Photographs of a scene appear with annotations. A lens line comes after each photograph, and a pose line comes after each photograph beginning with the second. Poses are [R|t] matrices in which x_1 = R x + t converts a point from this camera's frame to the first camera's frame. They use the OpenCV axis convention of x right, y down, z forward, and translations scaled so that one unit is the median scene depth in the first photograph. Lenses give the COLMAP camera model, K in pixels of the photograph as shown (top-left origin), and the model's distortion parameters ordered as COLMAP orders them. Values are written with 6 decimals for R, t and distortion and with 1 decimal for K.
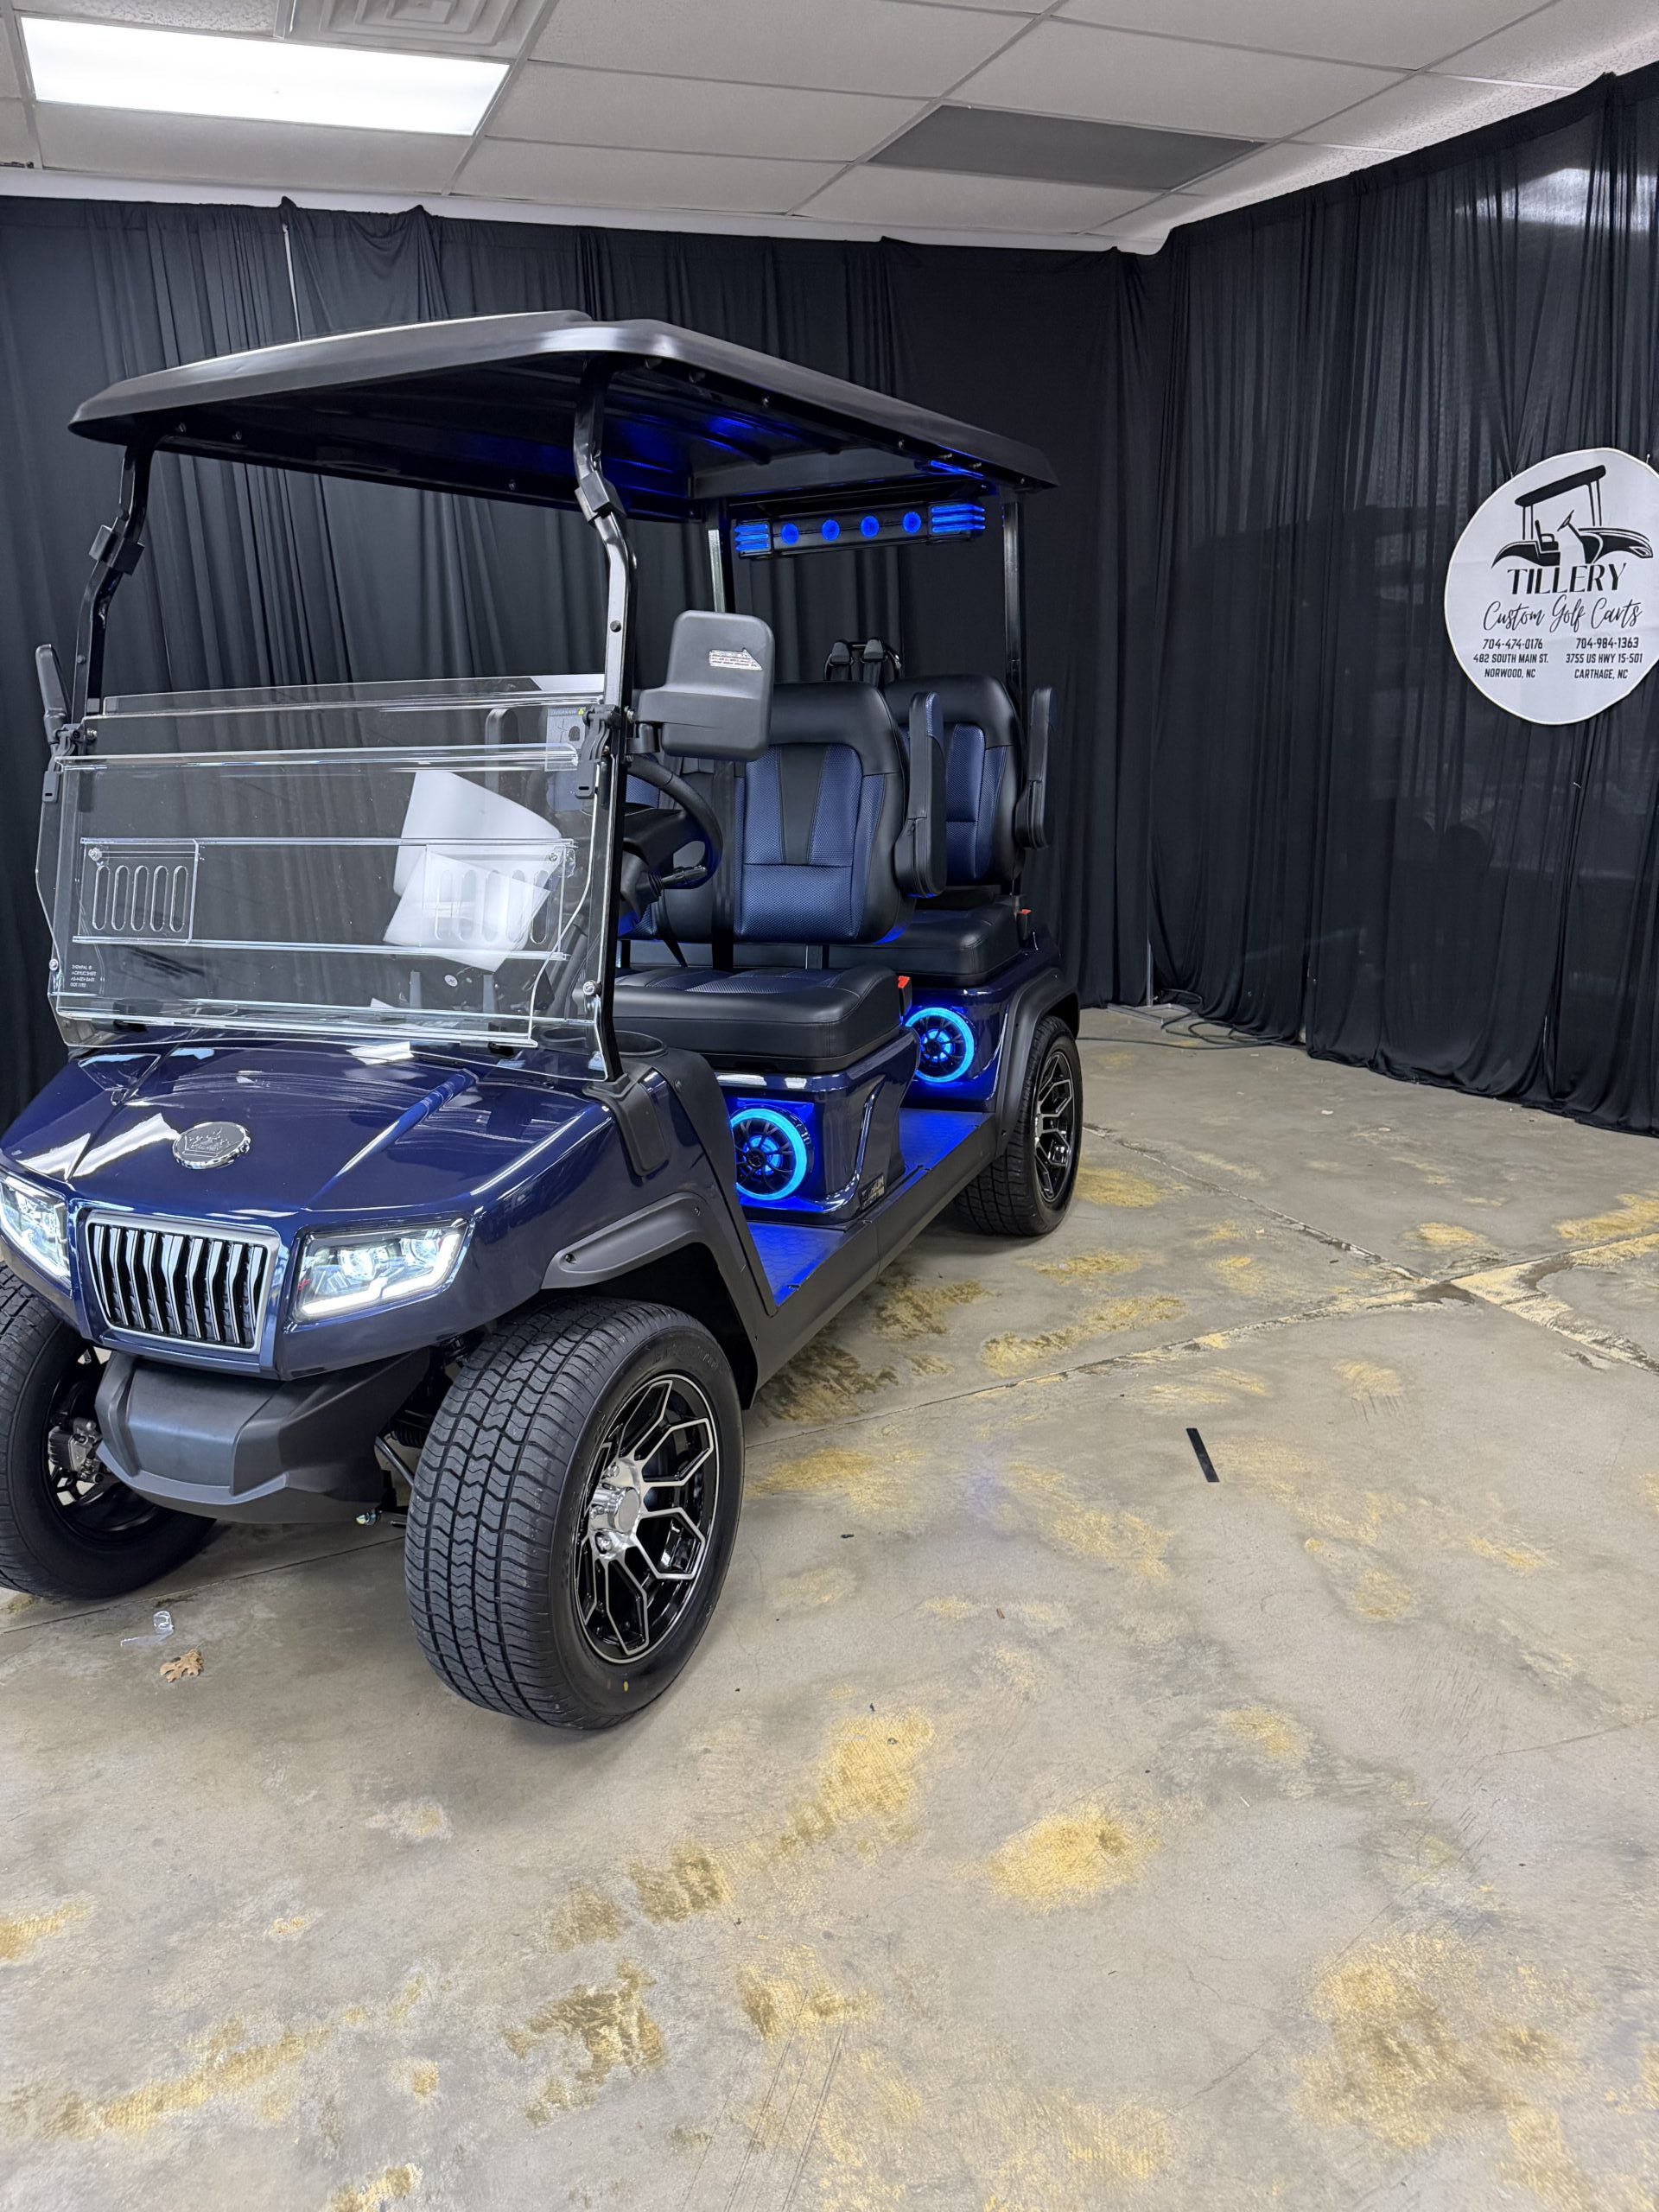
lens RADIAL K [[1551.0, 0, 829.5], [0, 1551.0, 1106.0], [0, 0, 1]] dist [0.072126, -0.108723]
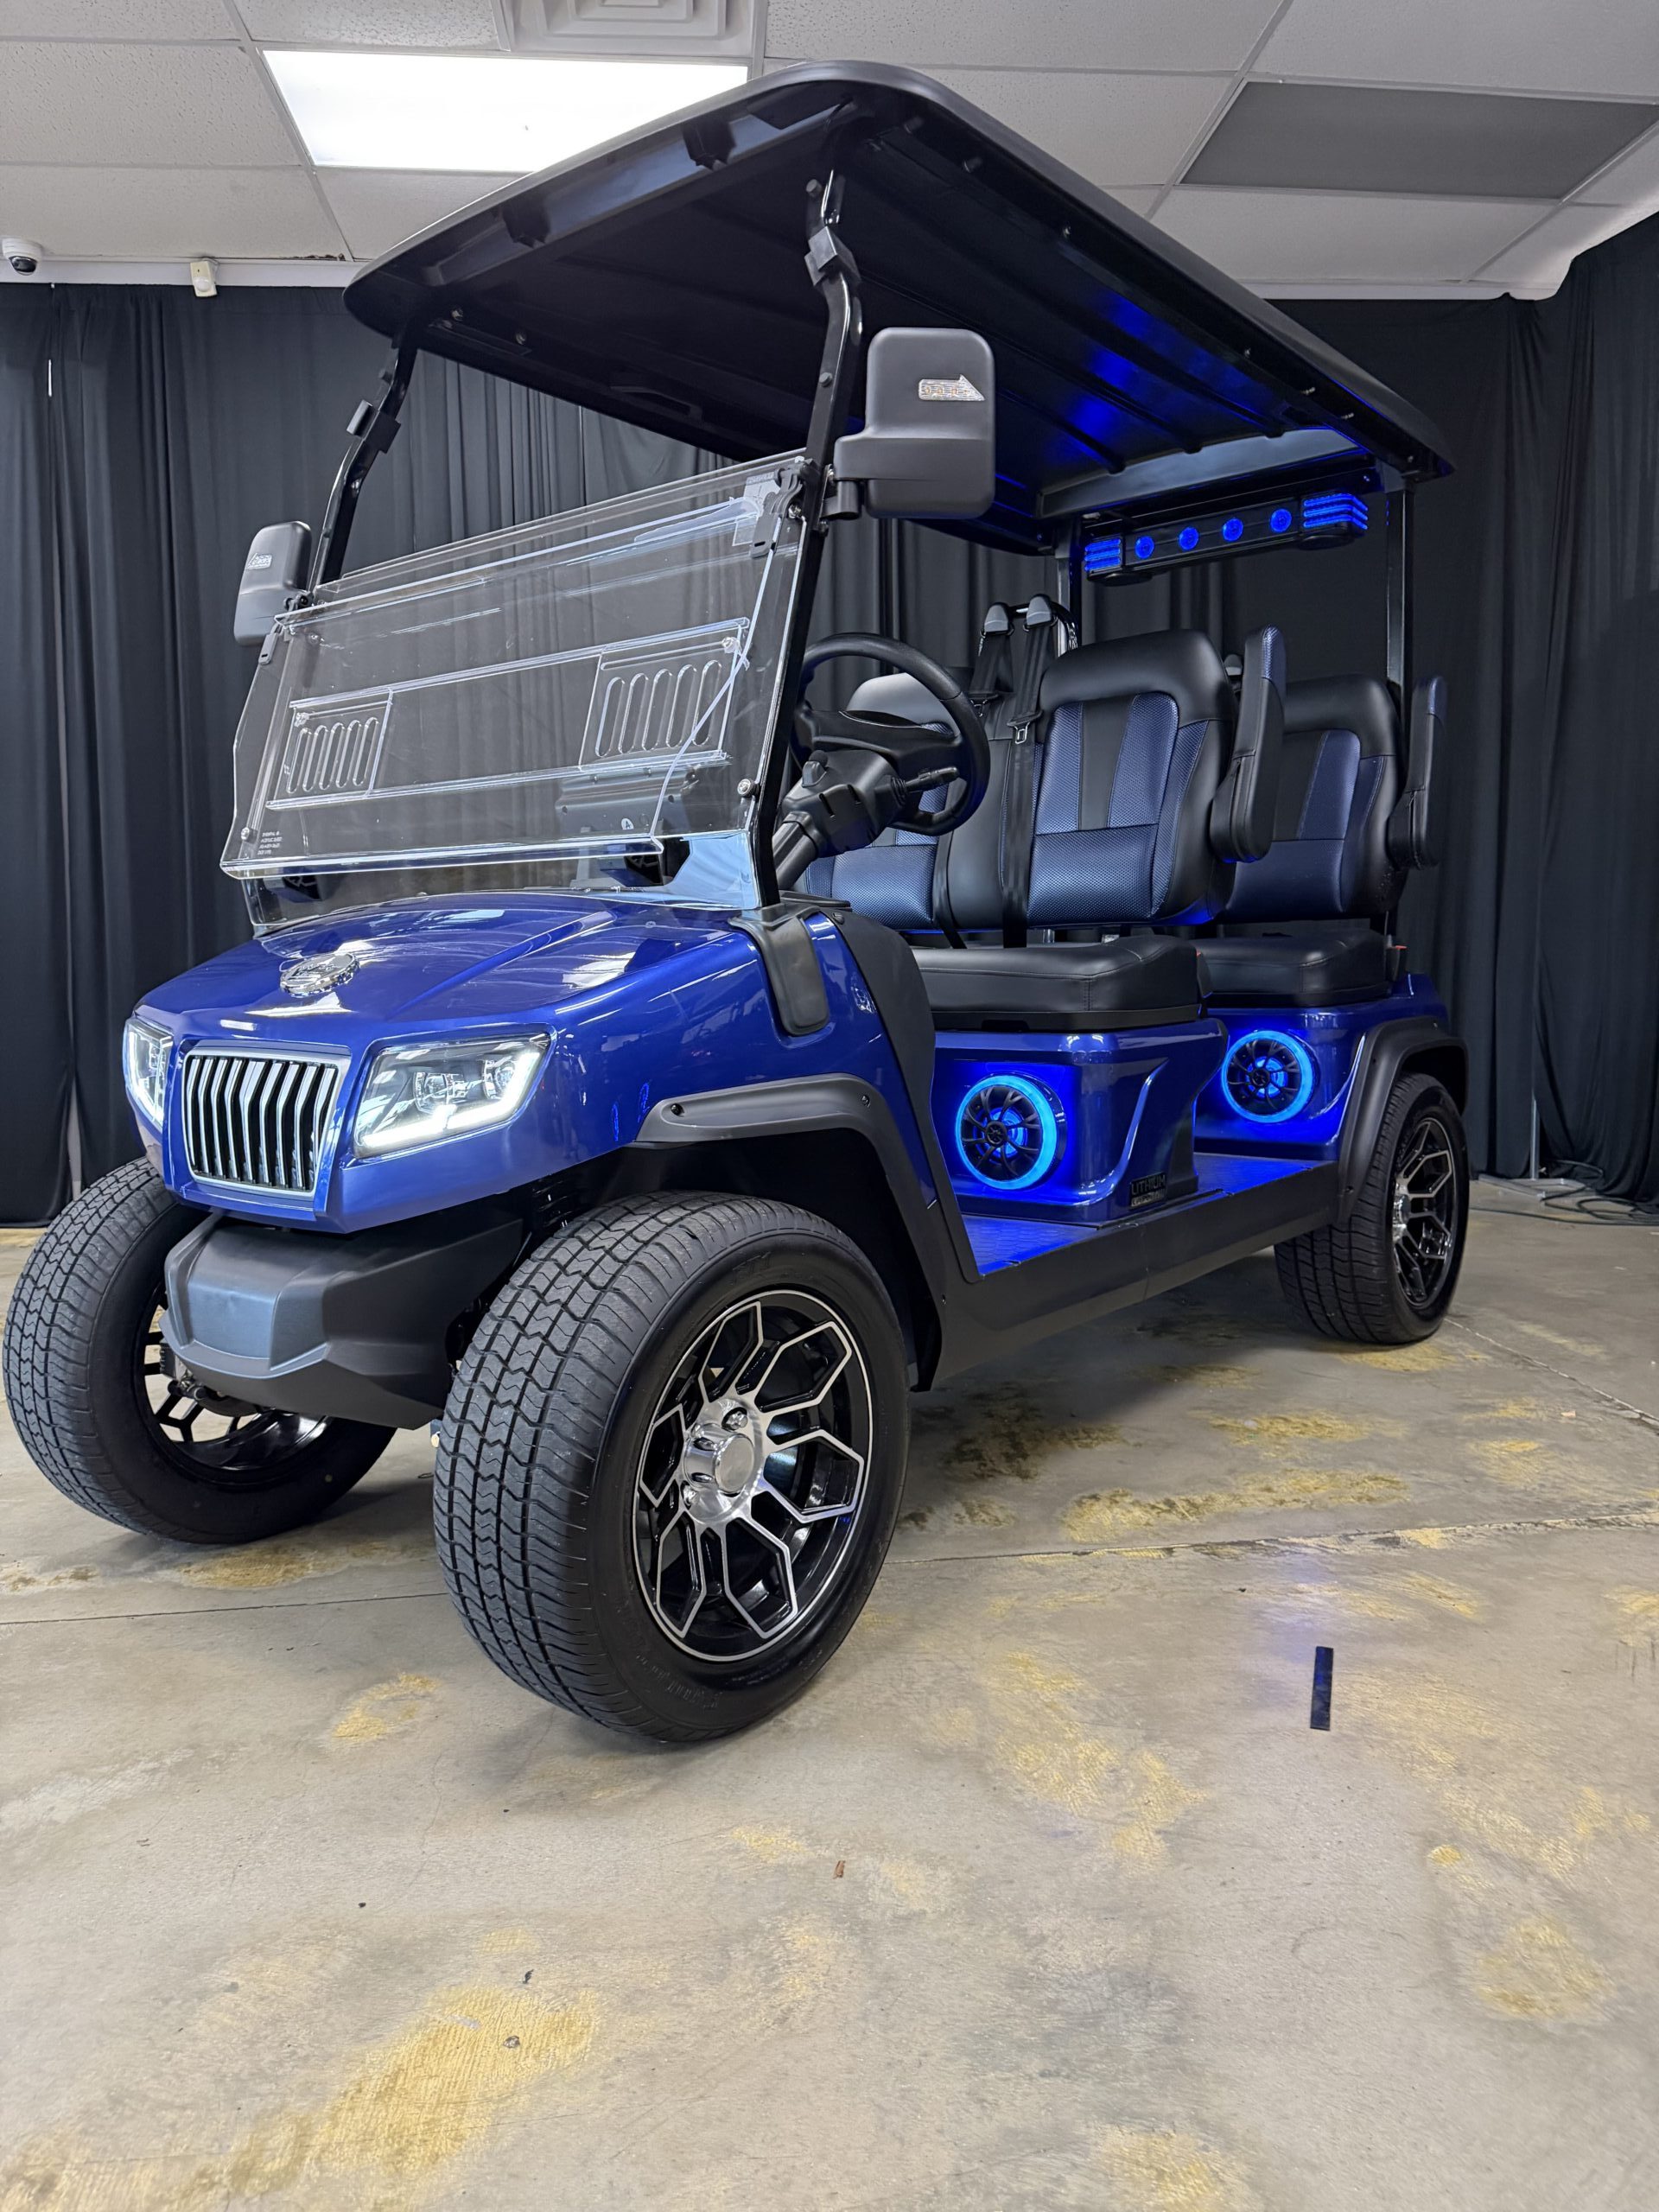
lens RADIAL K [[1571.9, 0, 835.6], [0, 1571.9, 1100.1], [0, 0, 1]] dist [0.002995, -0.007234]
pose [[0.955711, 0.057742, -0.288588, 0.183199], [-0.102083, 0.984727, -0.141035, 0.085738], [0.276037, 0.164249, 0.947009, 0.271159]]
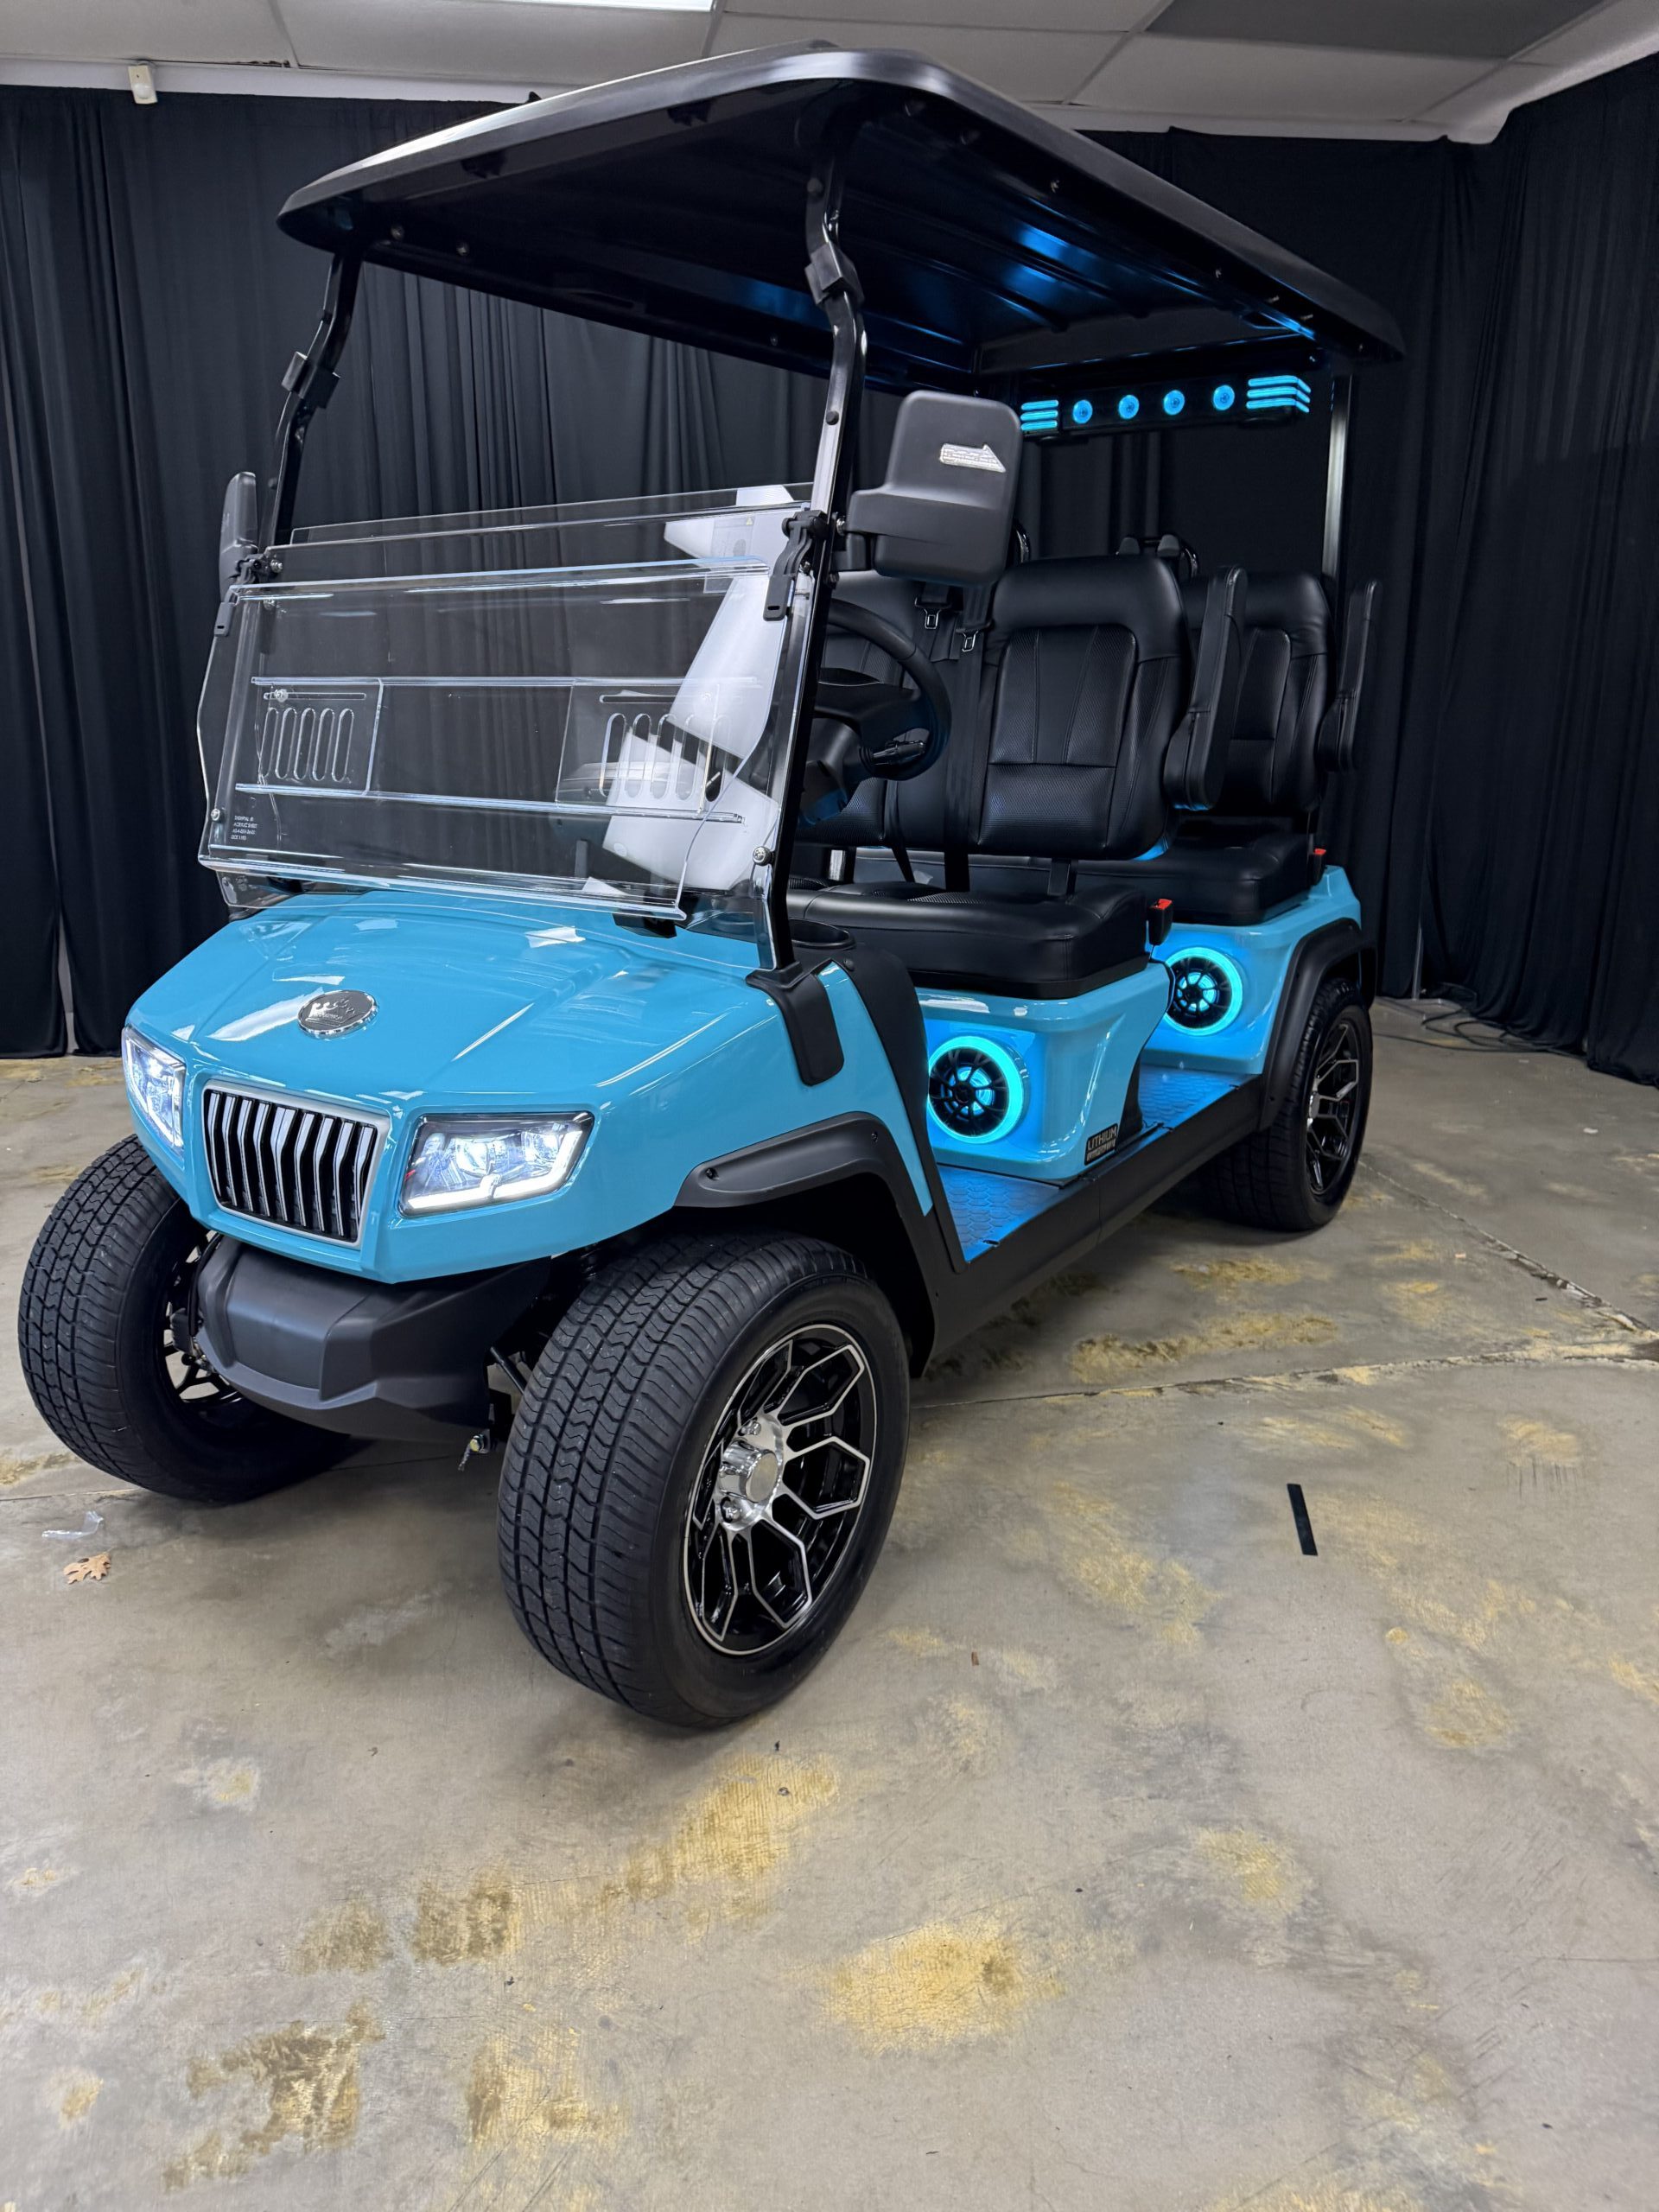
lens RADIAL K [[1574.6, 0, 817.8], [0, 1574.6, 1082.4], [0, 0, 1]] dist [0.032294, -0.034234]
pose [[0.975154, 0.091208, -0.201879, 0.118146], [-0.092400, 0.995716, 0.003531, 0.019377], [0.201336, 0.015210, 0.979404, 0.115006]]
